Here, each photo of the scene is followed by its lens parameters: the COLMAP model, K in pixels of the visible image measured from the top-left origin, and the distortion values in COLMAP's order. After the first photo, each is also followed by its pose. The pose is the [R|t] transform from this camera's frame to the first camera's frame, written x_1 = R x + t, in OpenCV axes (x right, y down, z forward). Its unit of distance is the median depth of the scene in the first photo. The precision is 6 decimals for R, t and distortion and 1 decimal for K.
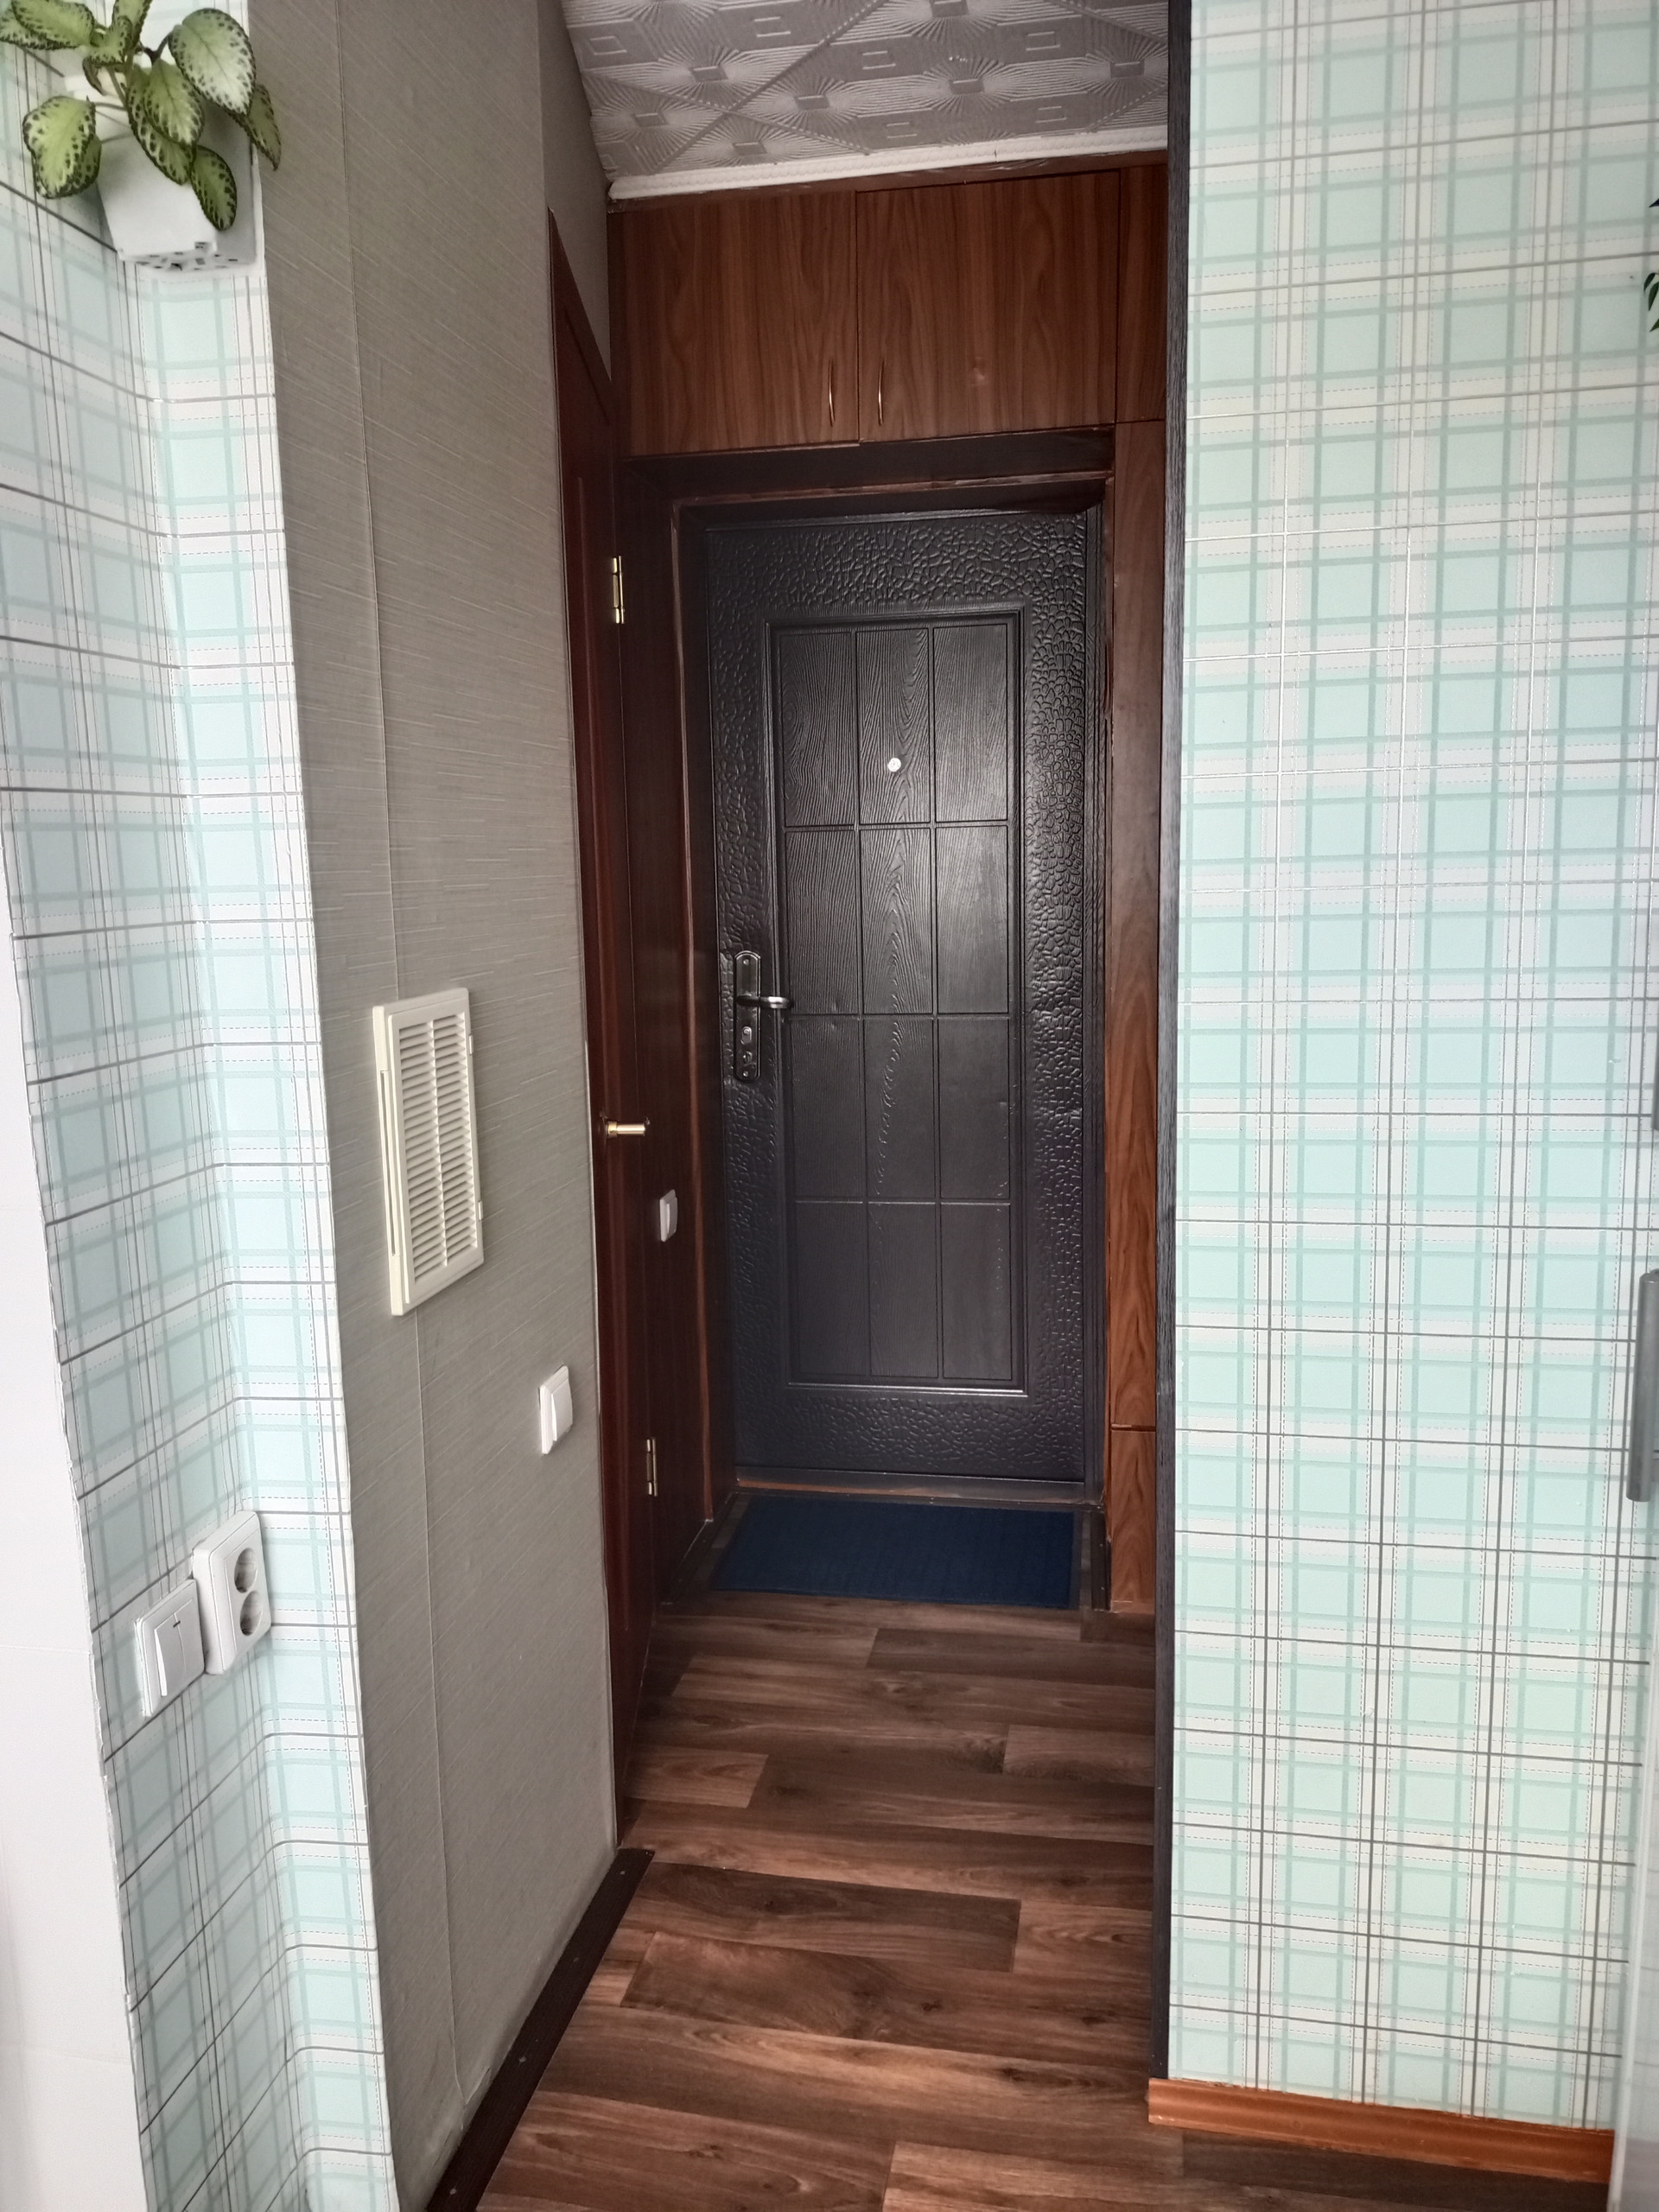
lens RADIAL K [[1631.4, 0, 831.2], [0, 1631.4, 1104.8], [0, 0, 1]] dist [0.014203, -0.002506]
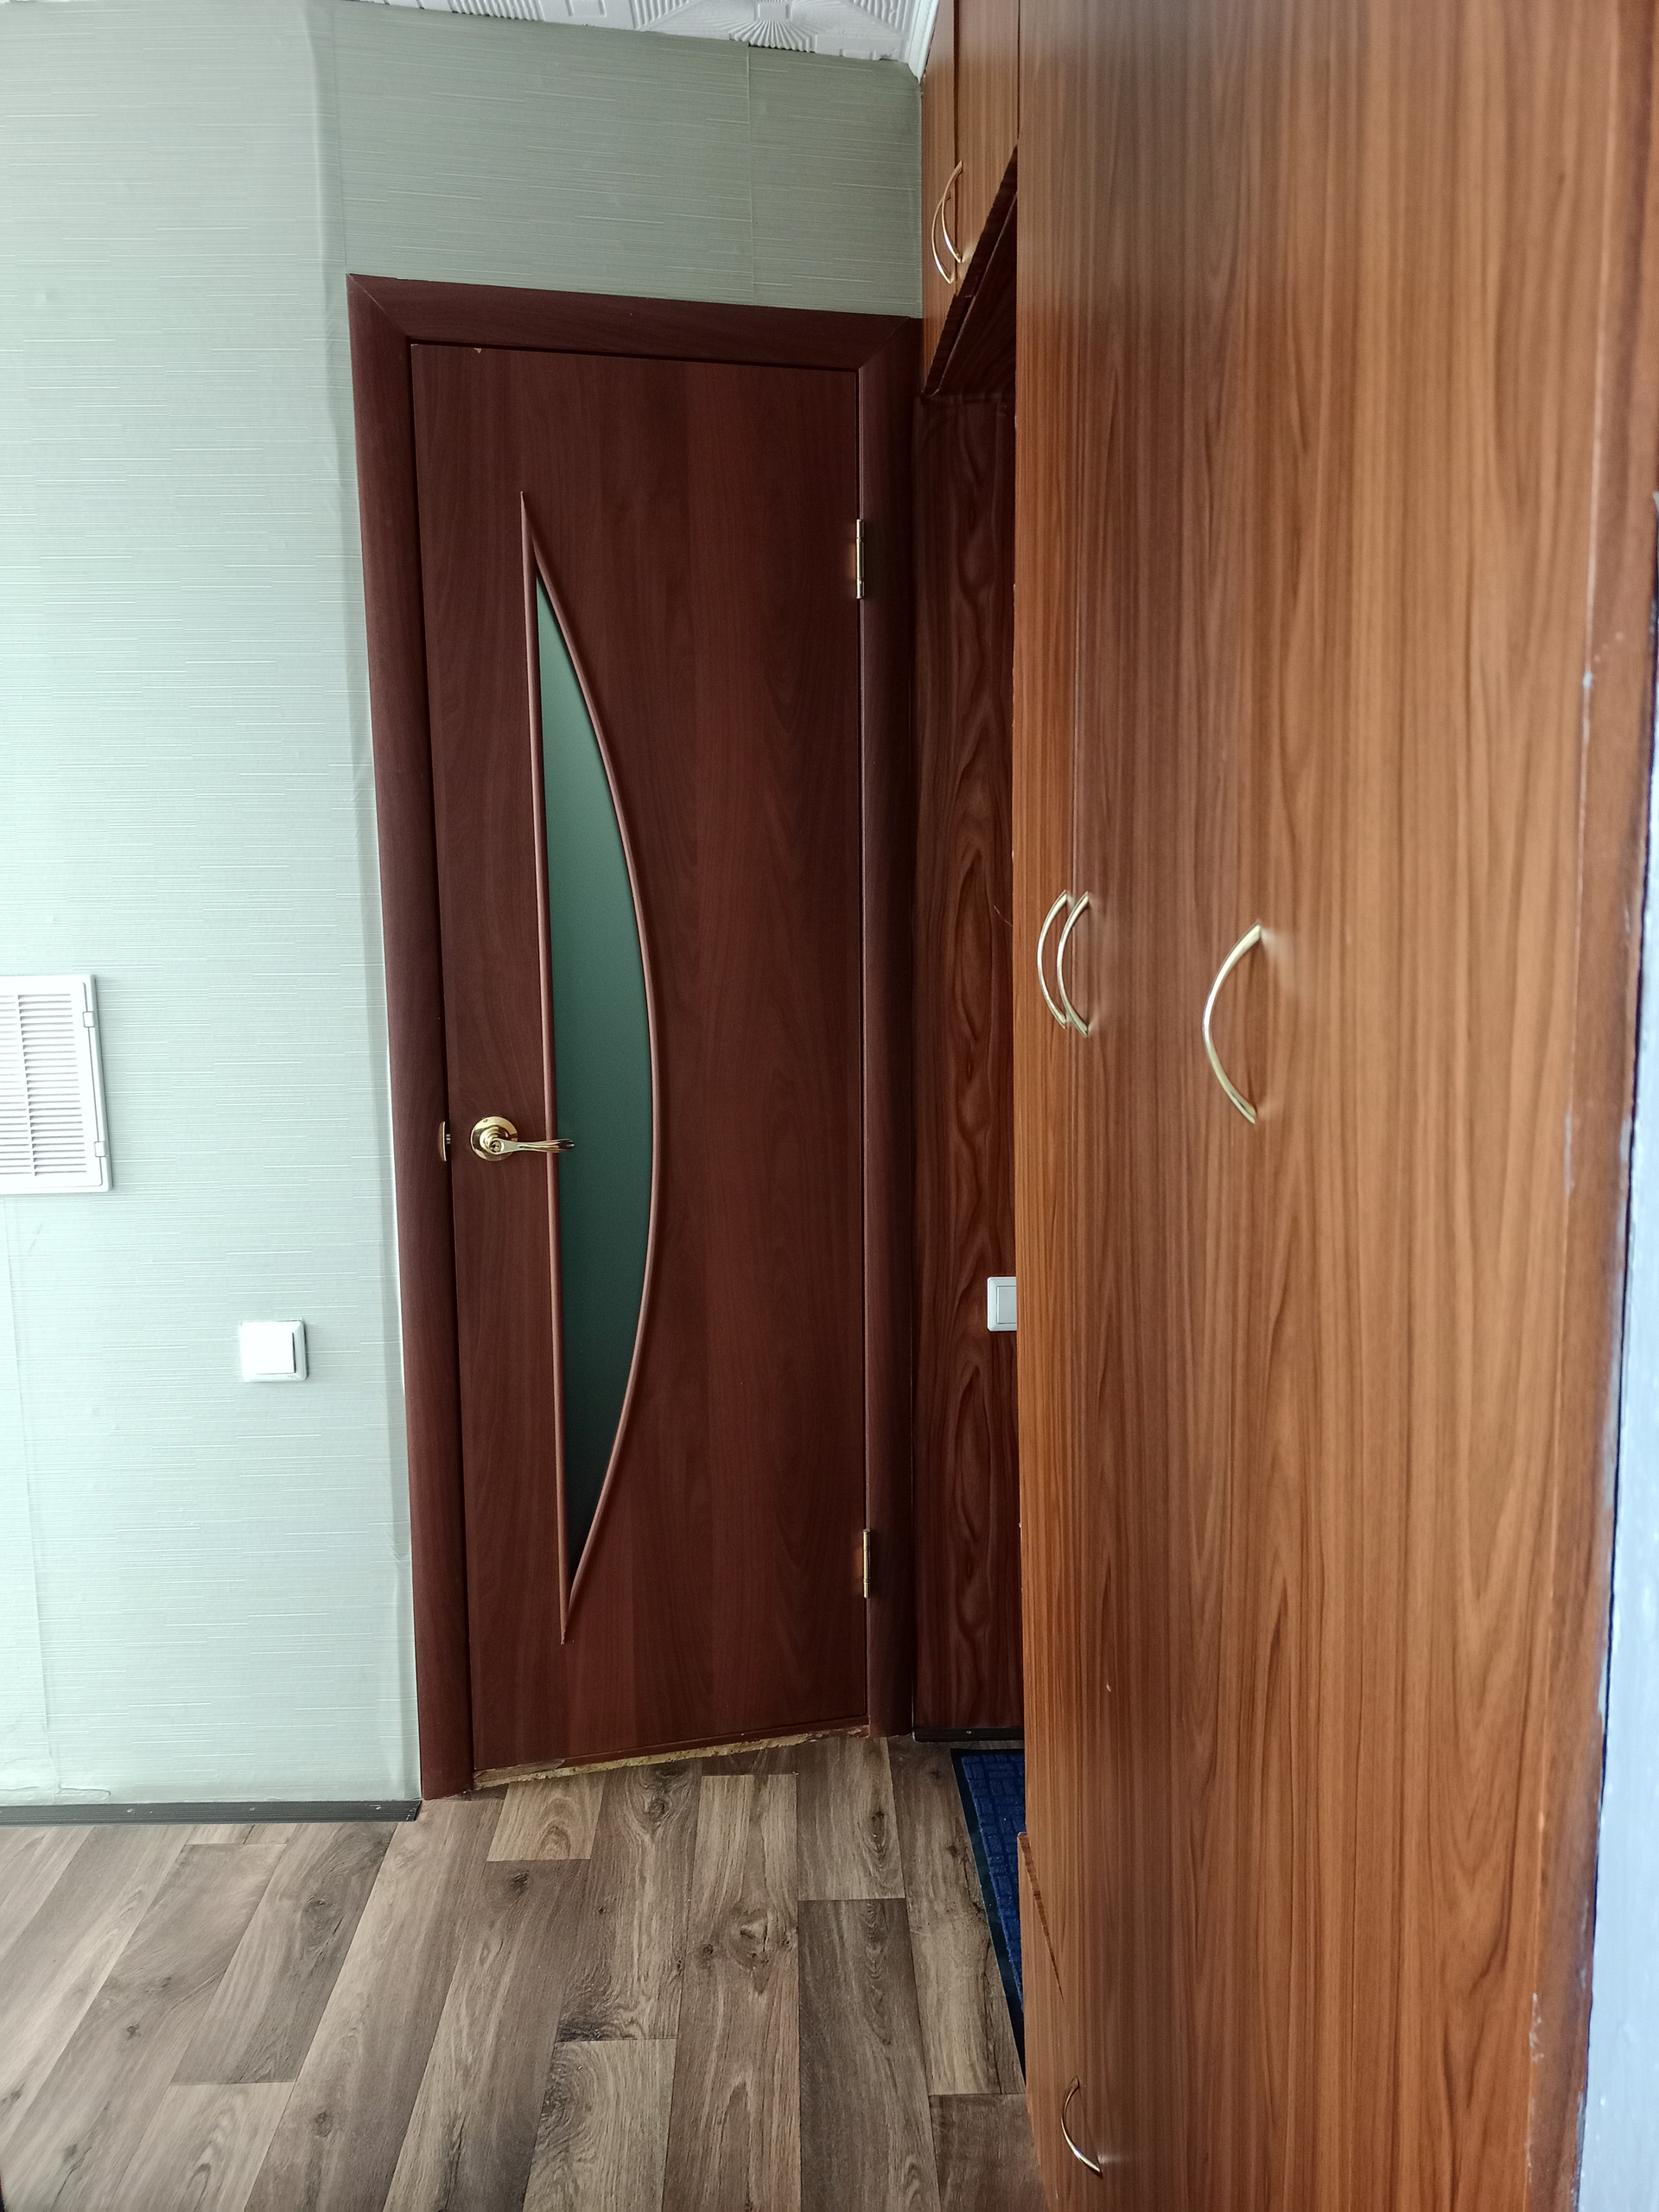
lens RADIAL K [[1631.4, 0, 831.0], [0, 1631.4, 1099.5], [0, 0, 1]] dist [0.014203, -0.002506]
pose [[0.221519, 0.163042, -0.961429, 0.966037], [-0.147409, 0.980193, 0.132259, -0.192329], [0.963950, 0.112426, 0.241165, 1.036904]]
